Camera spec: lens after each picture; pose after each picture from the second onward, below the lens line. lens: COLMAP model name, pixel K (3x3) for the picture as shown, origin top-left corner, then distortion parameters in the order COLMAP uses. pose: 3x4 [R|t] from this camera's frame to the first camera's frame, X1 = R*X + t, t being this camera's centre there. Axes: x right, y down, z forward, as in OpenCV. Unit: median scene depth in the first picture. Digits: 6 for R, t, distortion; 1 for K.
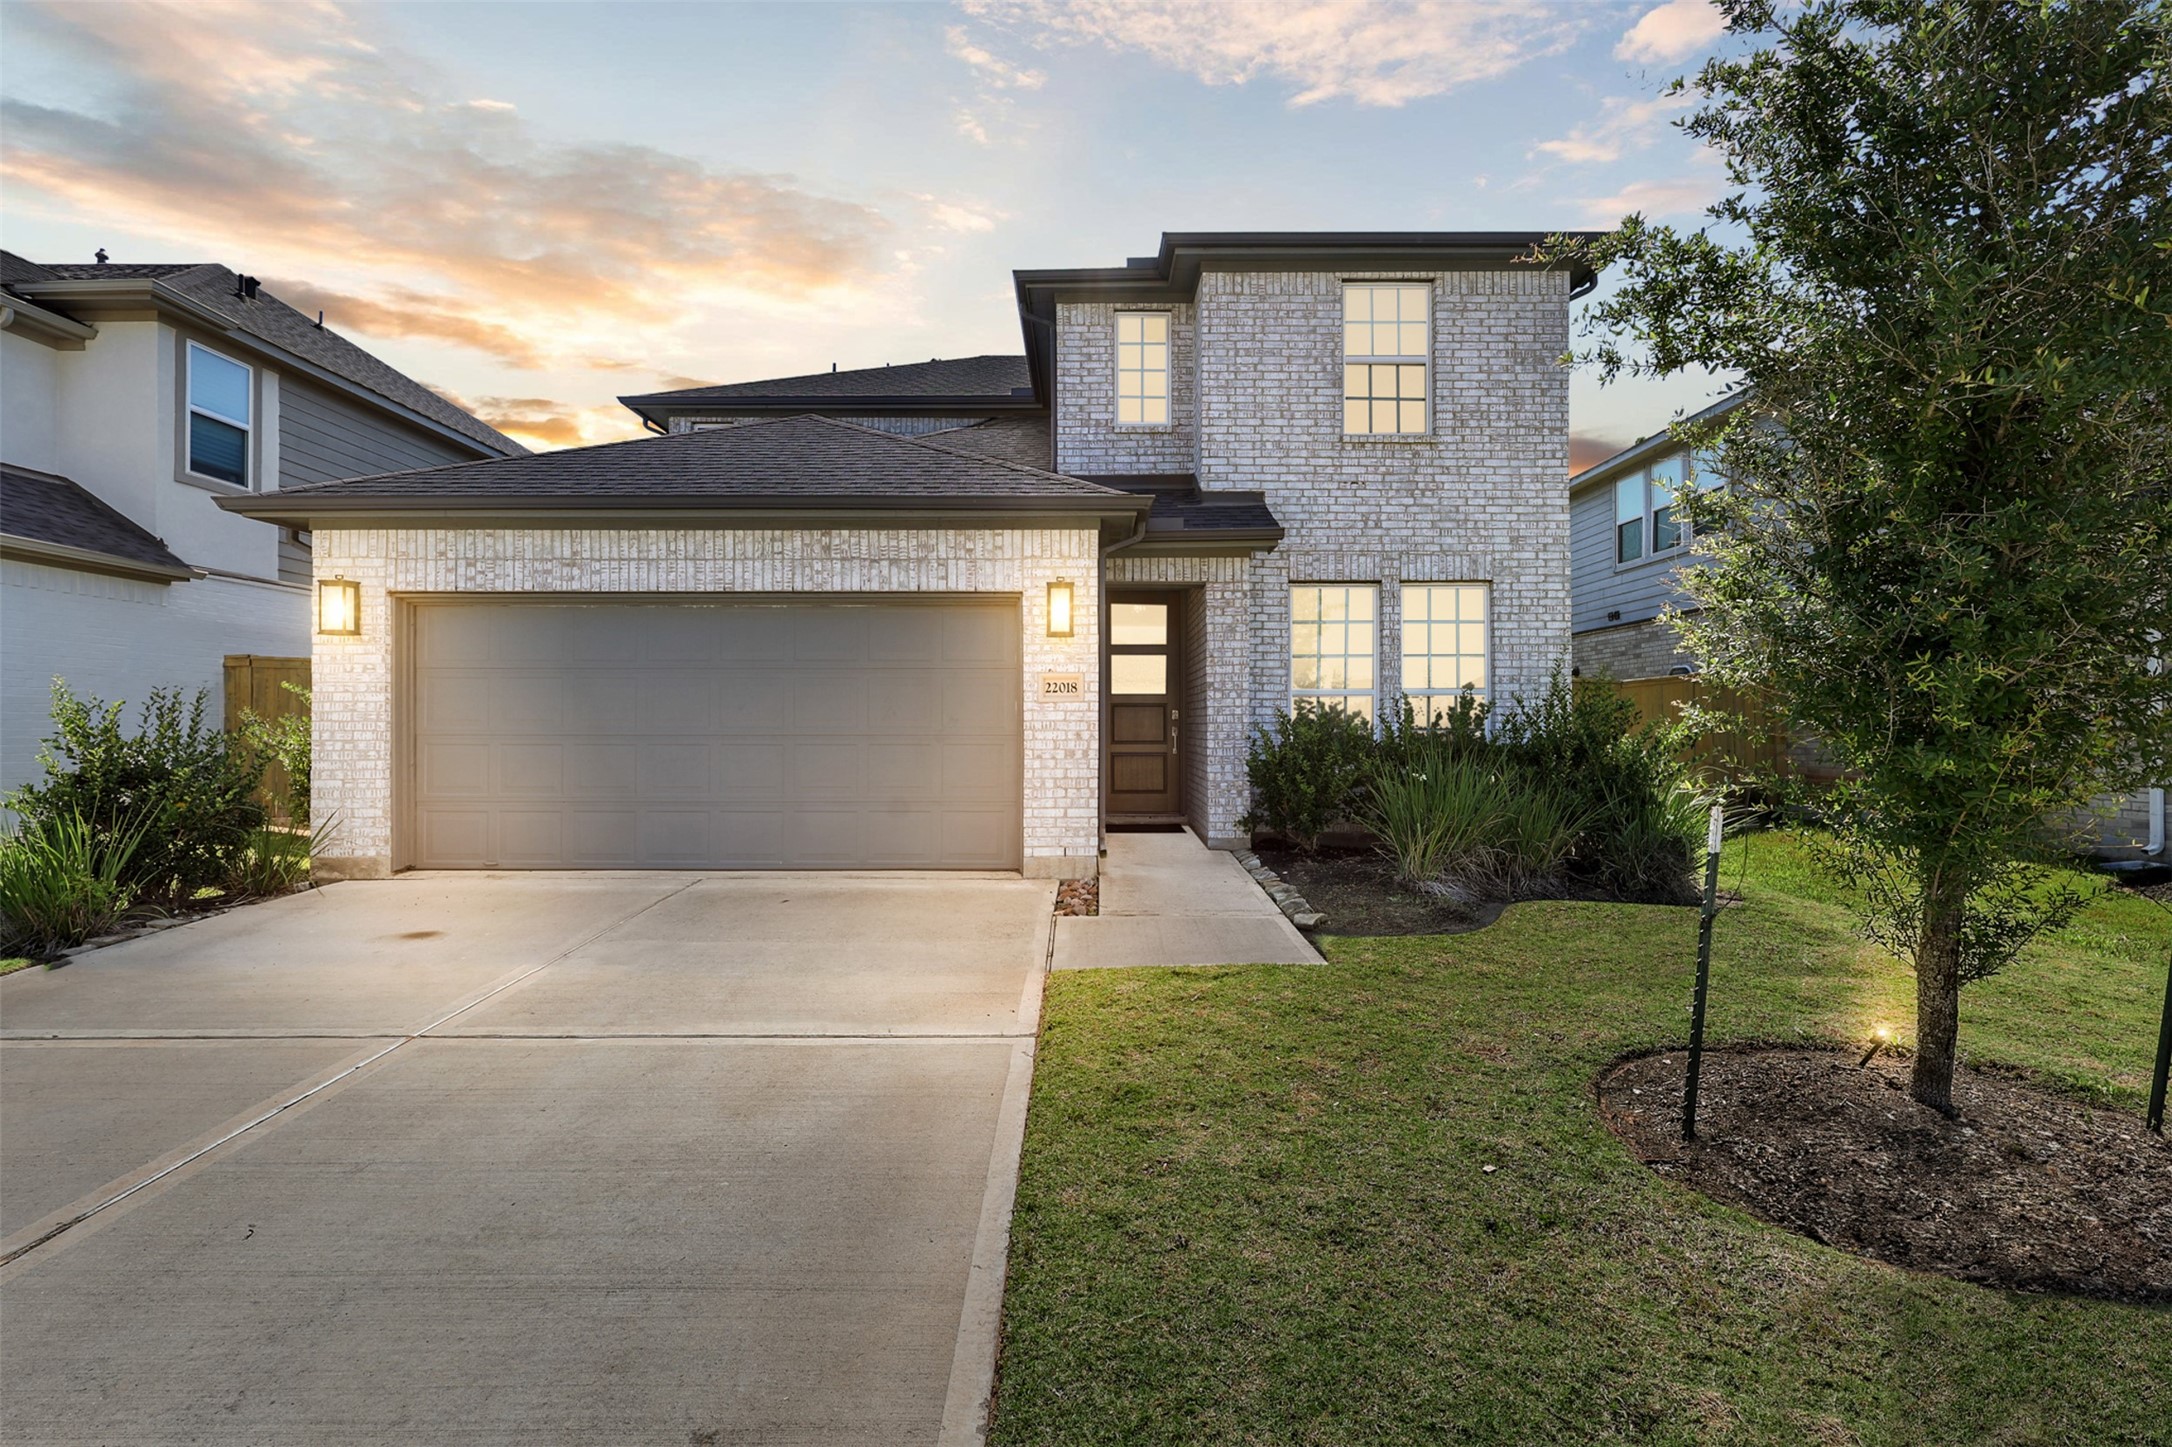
lens RADIAL K [[1015.6, 0, 1082.5], [0, 1015.6, 718.1], [0, 0, 1]] dist [0.002866, 0.000231]
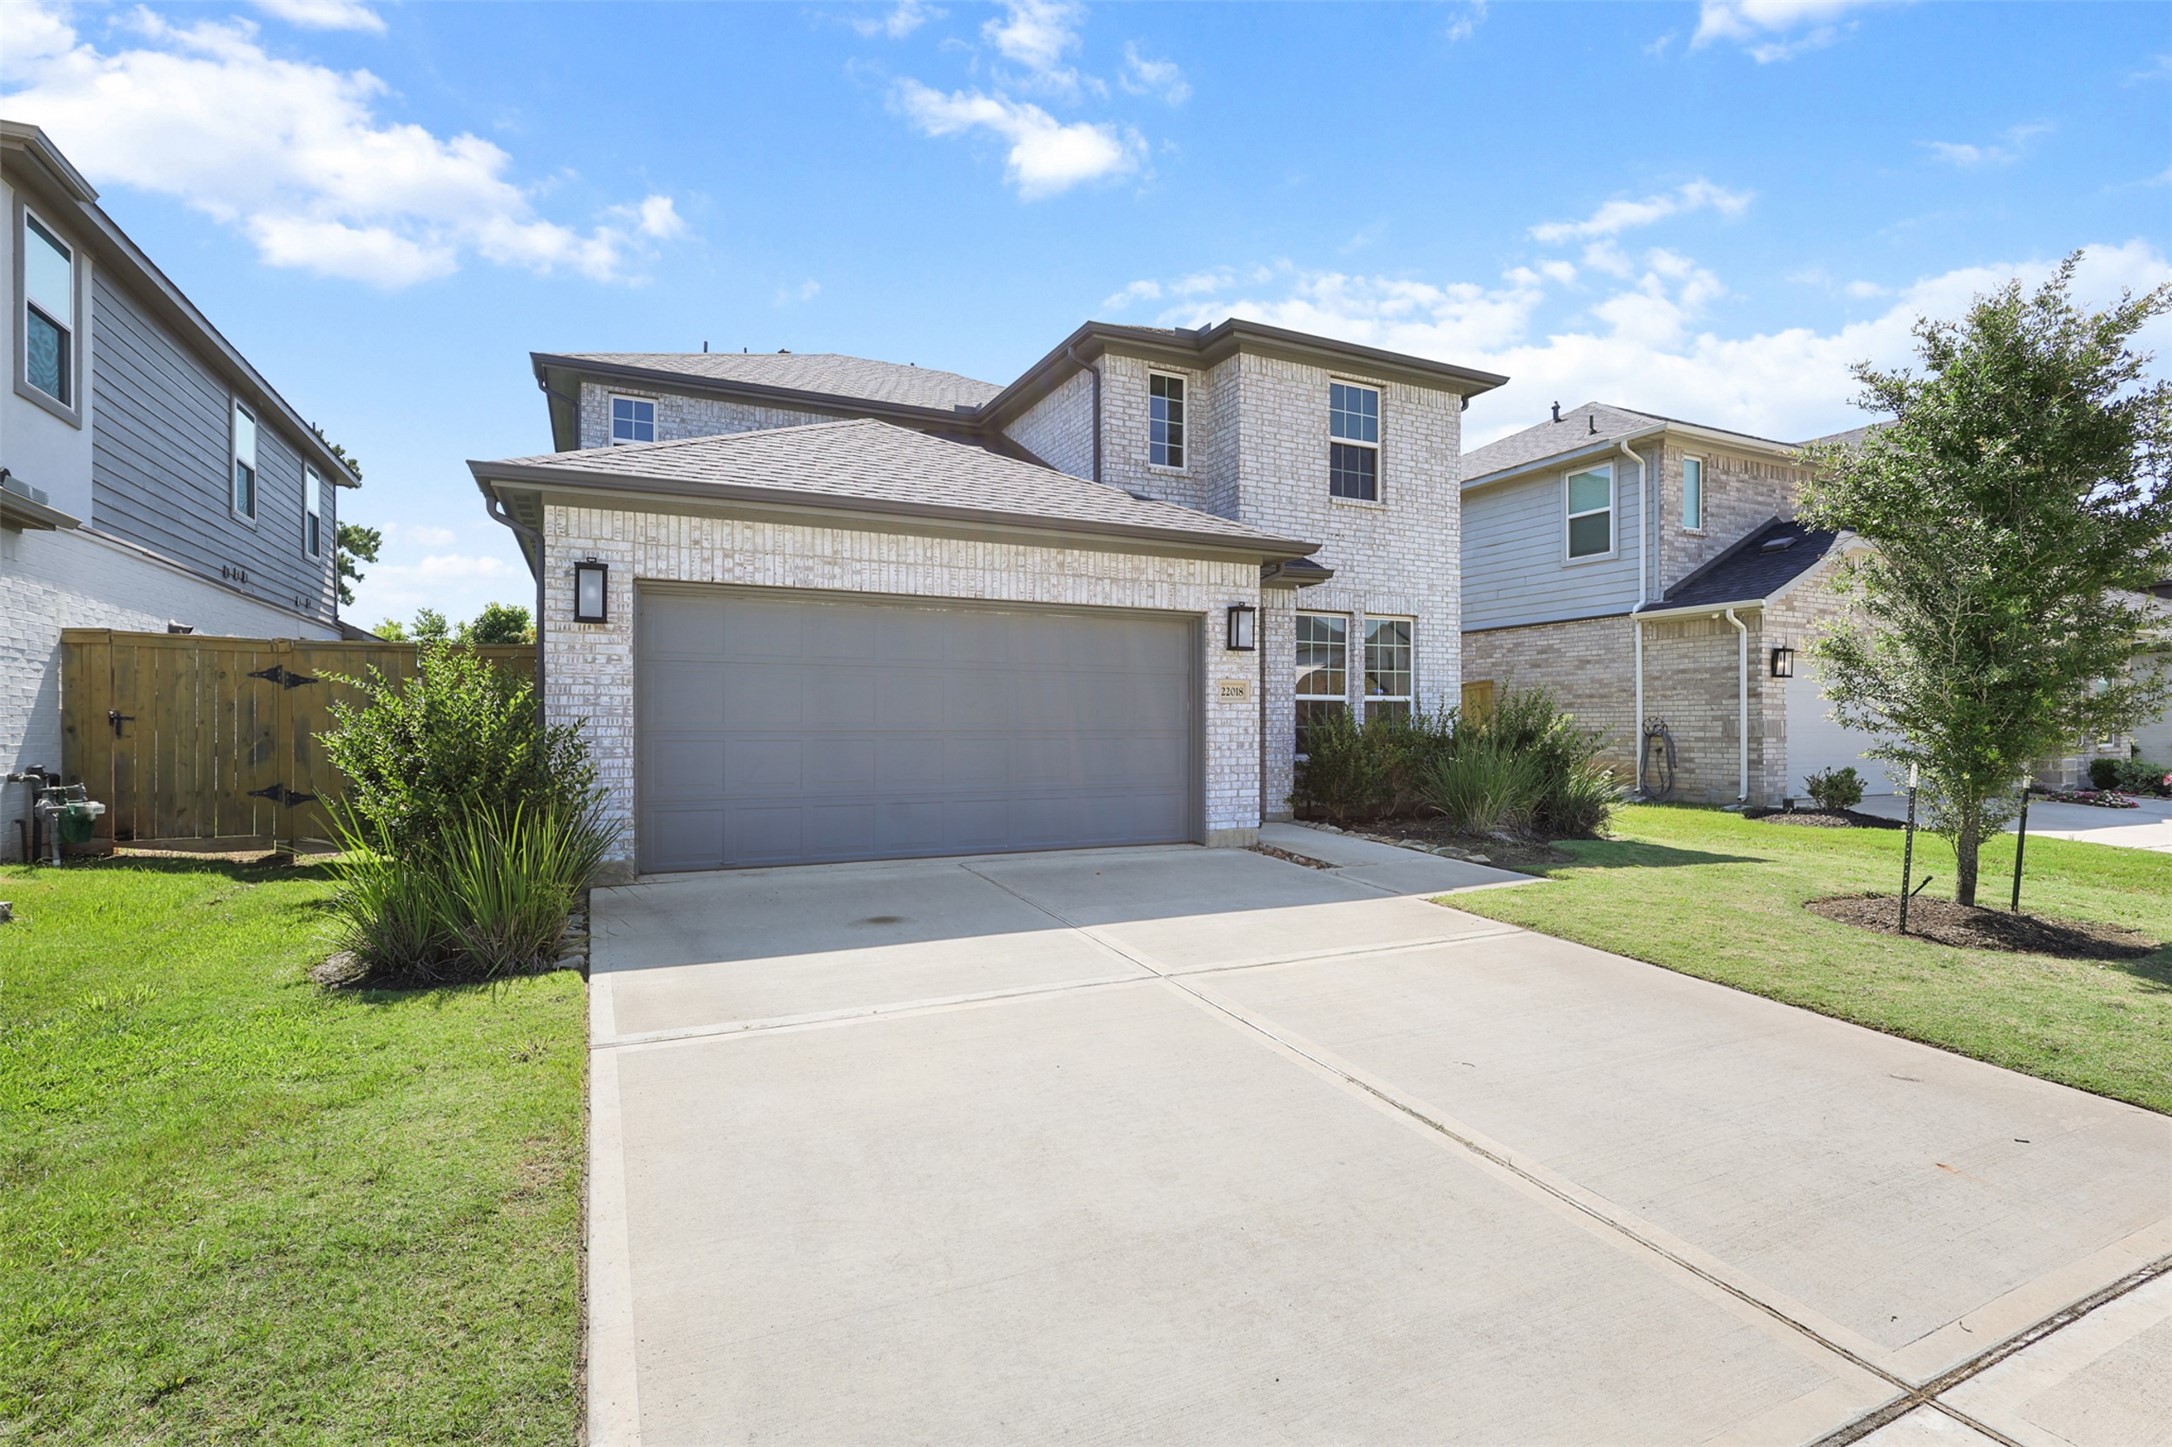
lens RADIAL K [[1016.6, 0, 1081.2], [0, 1016.6, 728.4], [0, 0, 1]] dist [0.002375, 0.001082]
pose [[0.897891, -0.000524, 0.440218, -0.726988], [-0.004411, 0.999938, 0.010187, 0.002809], [-0.440196, -0.011088, 0.897833, -0.024721]]
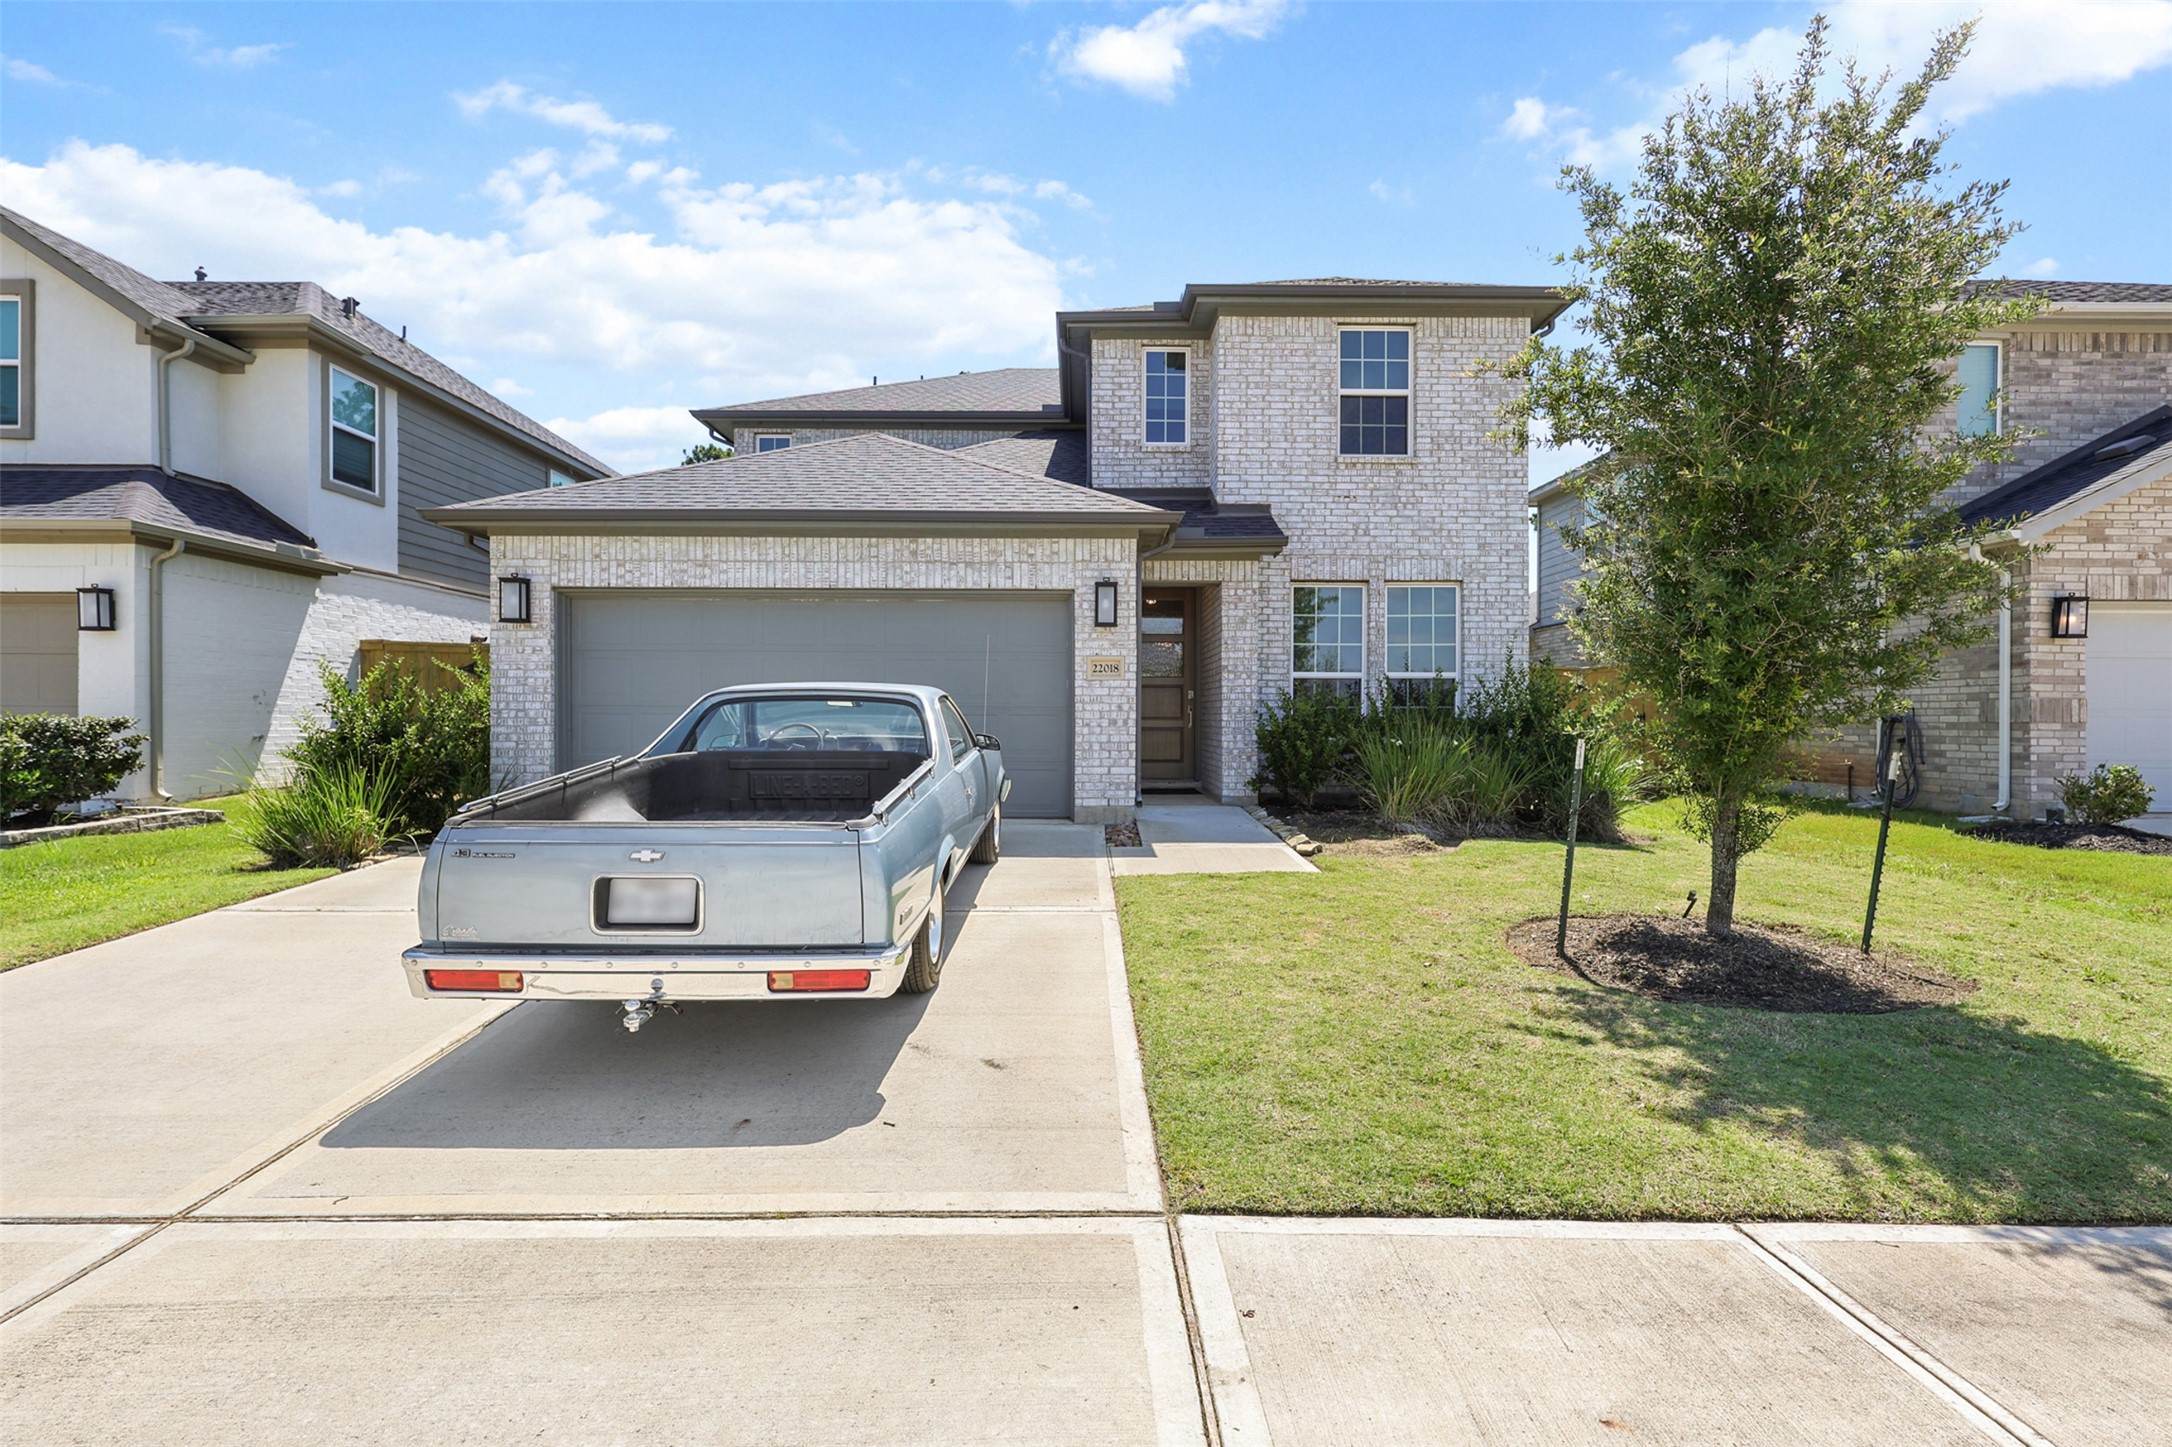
lens RADIAL K [[1016.6, 0, 1081.2], [0, 1016.6, 728.4], [0, 0, 1]] dist [0.002375, 0.001082]
pose [[0.999966, 0.003533, 0.007478, -0.059350], [-0.003670, 0.999824, 0.018391, 0.019924], [-0.007412, -0.018418, 0.999803, -0.223716]]
